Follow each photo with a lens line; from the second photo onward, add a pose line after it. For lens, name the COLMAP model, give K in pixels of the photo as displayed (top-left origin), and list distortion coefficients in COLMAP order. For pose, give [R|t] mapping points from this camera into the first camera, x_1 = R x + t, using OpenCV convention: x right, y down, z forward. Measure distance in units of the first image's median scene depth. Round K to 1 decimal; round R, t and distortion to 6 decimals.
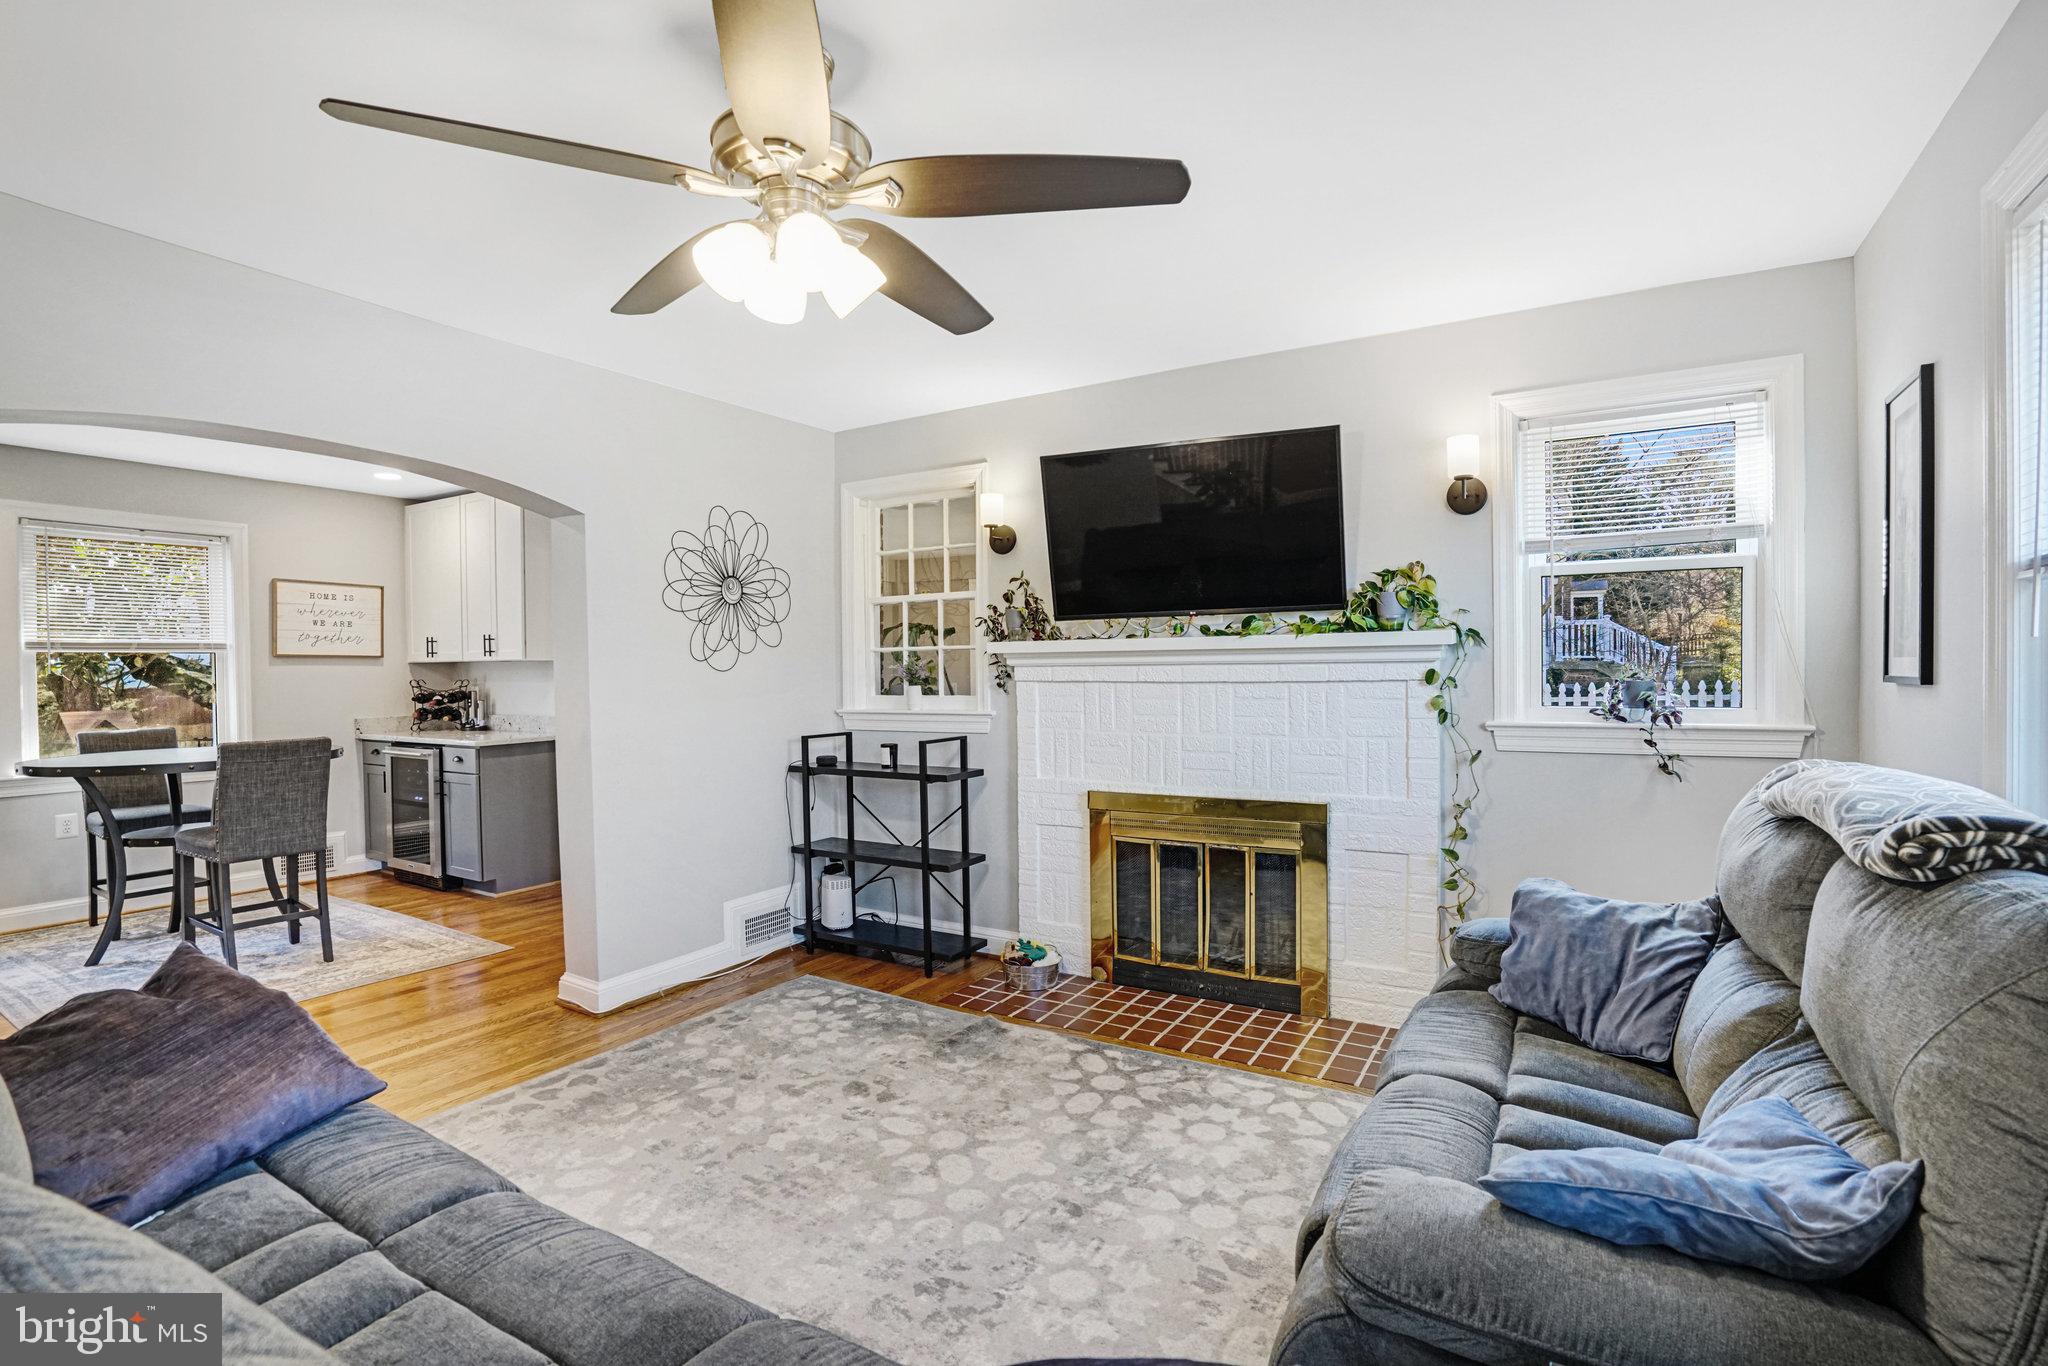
lens RADIAL K [[967.1, 0, 1018.2], [0, 967.1, 680.6], [0, 0, 1]] dist [-0.061048, 0.029801]
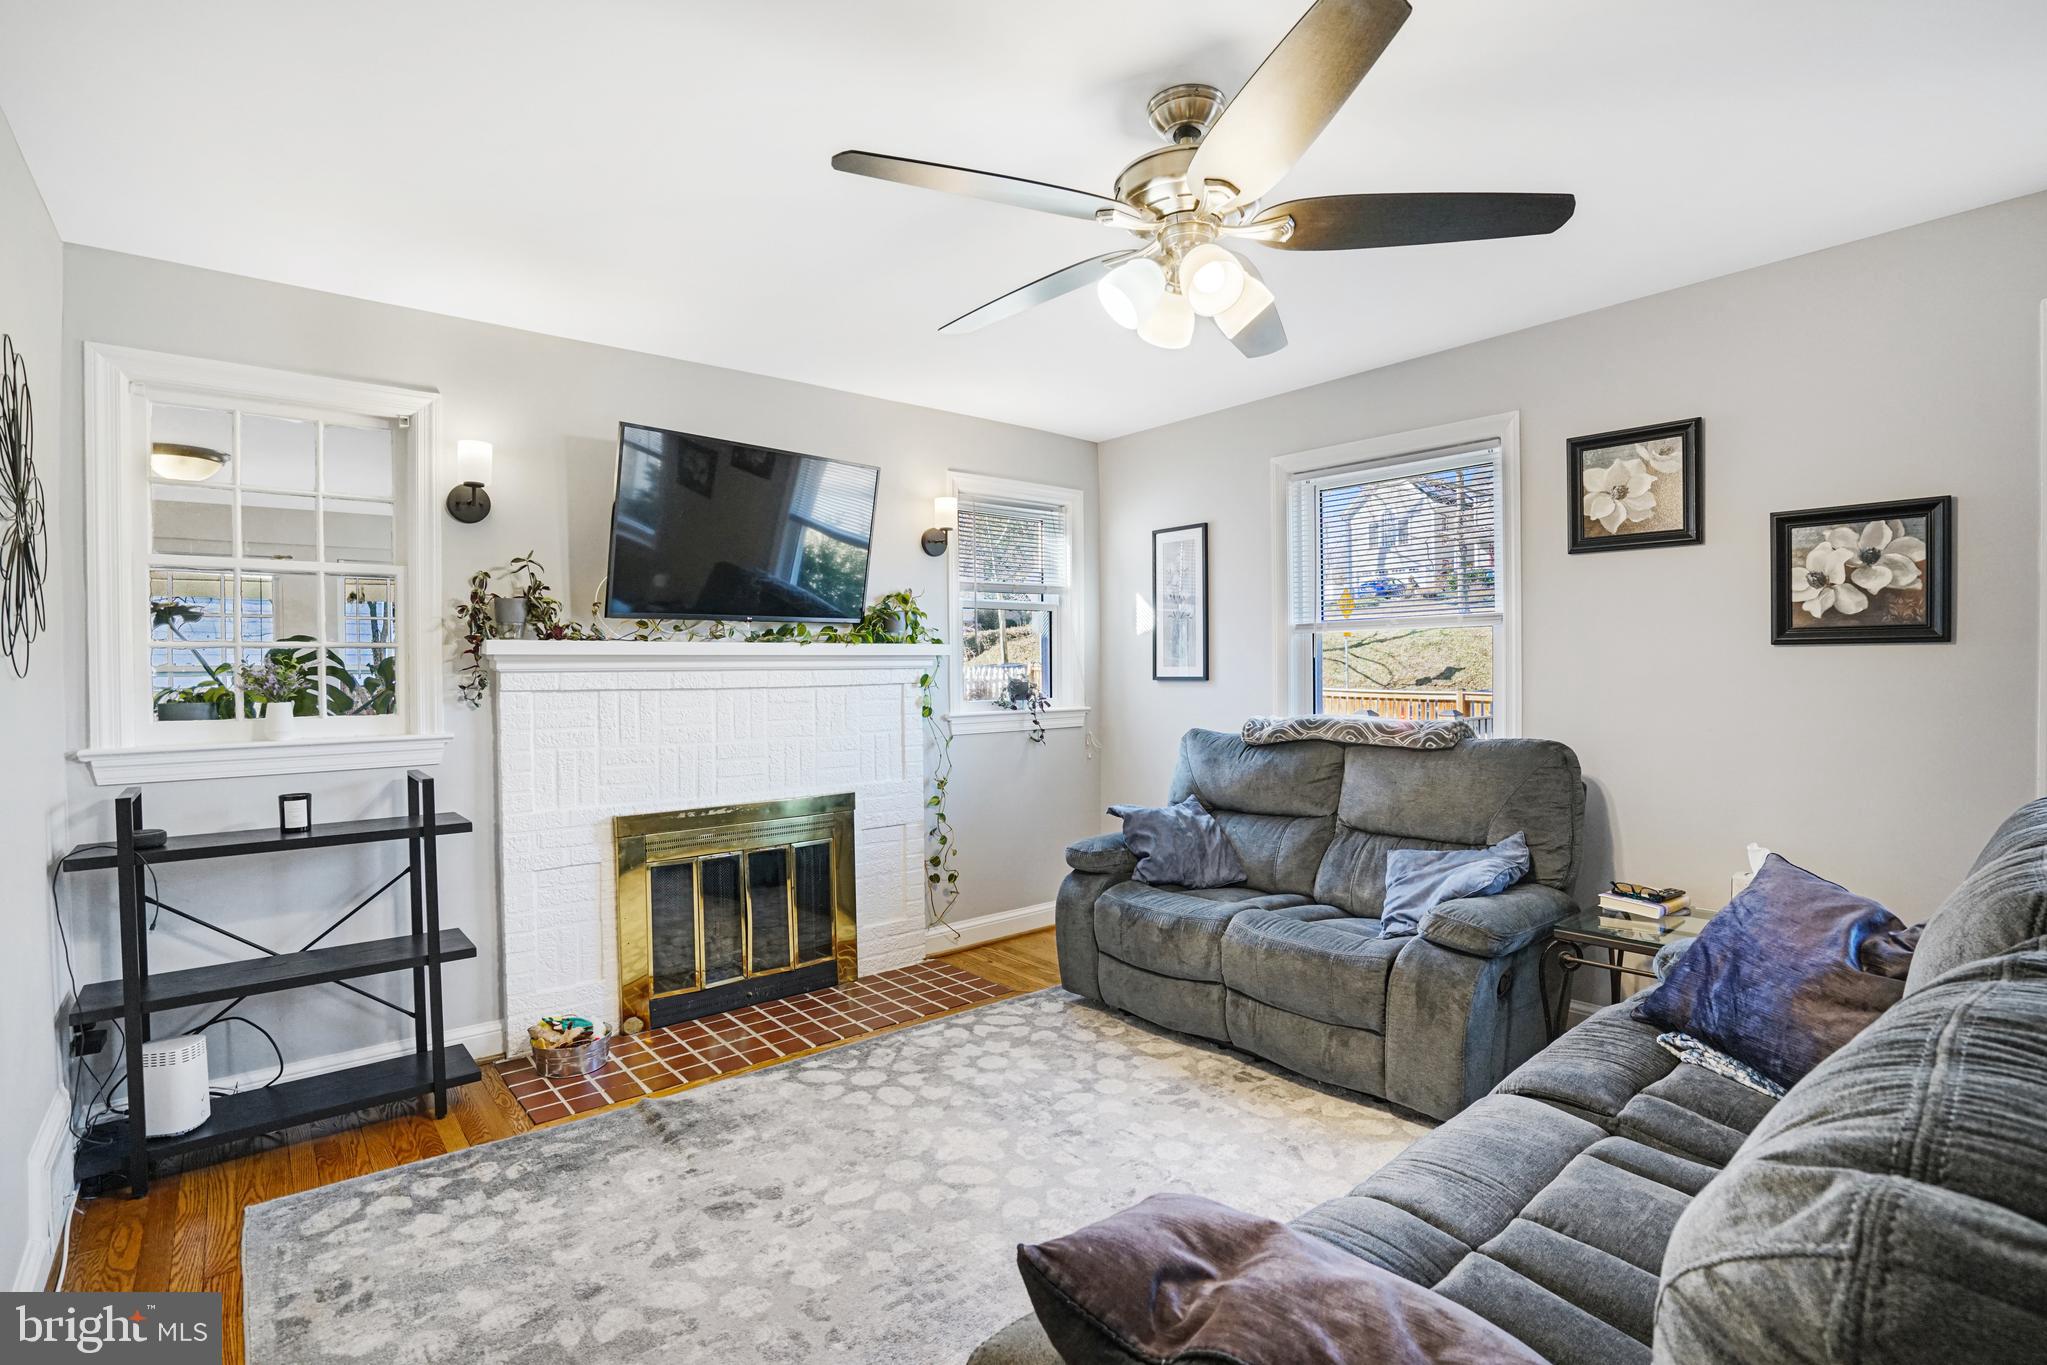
lens RADIAL K [[957.7, 0, 1013.8], [0, 957.7, 679.7], [0, 0, 1]] dist [-0.056419, 0.023095]
pose [[0.323568, -0.002455, 0.946202, -0.696508], [0.018218, 0.999827, -0.003635, 0.001928], [-0.946030, 0.018414, 0.323557, 0.446963]]
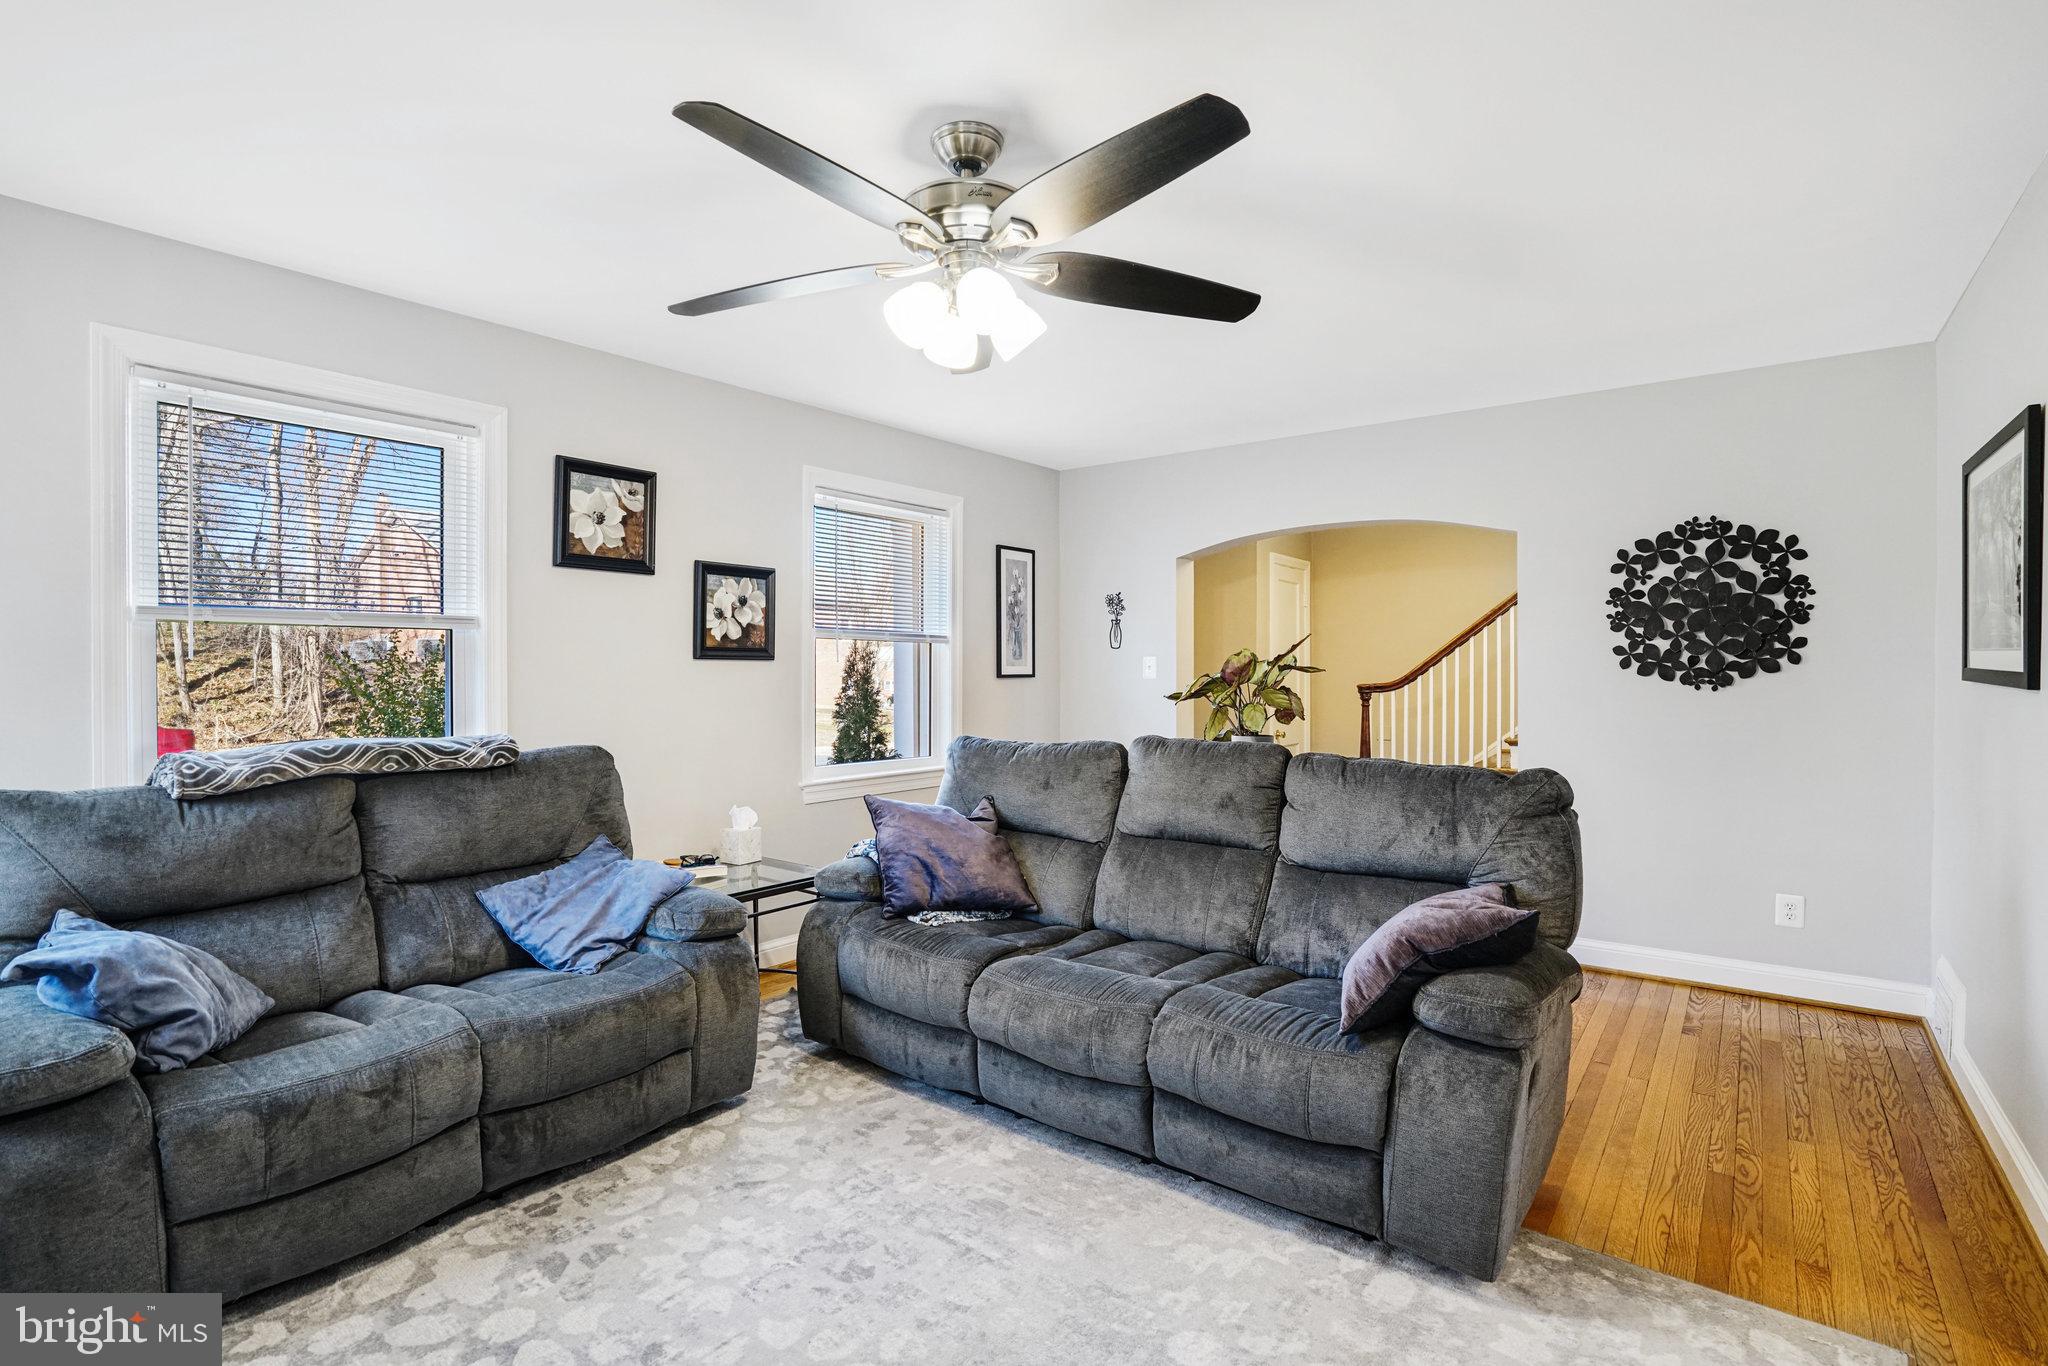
lens RADIAL K [[958.2, 0, 1014.3], [0, 958.2, 680.2], [0, 0, 1]] dist [-0.056419, 0.023095]
pose [[-0.992168, 0.008506, 0.124623, -0.214030], [0.011382, 0.999685, 0.022385, -0.015402], [-0.124393, 0.023628, -0.991952, 1.146977]]
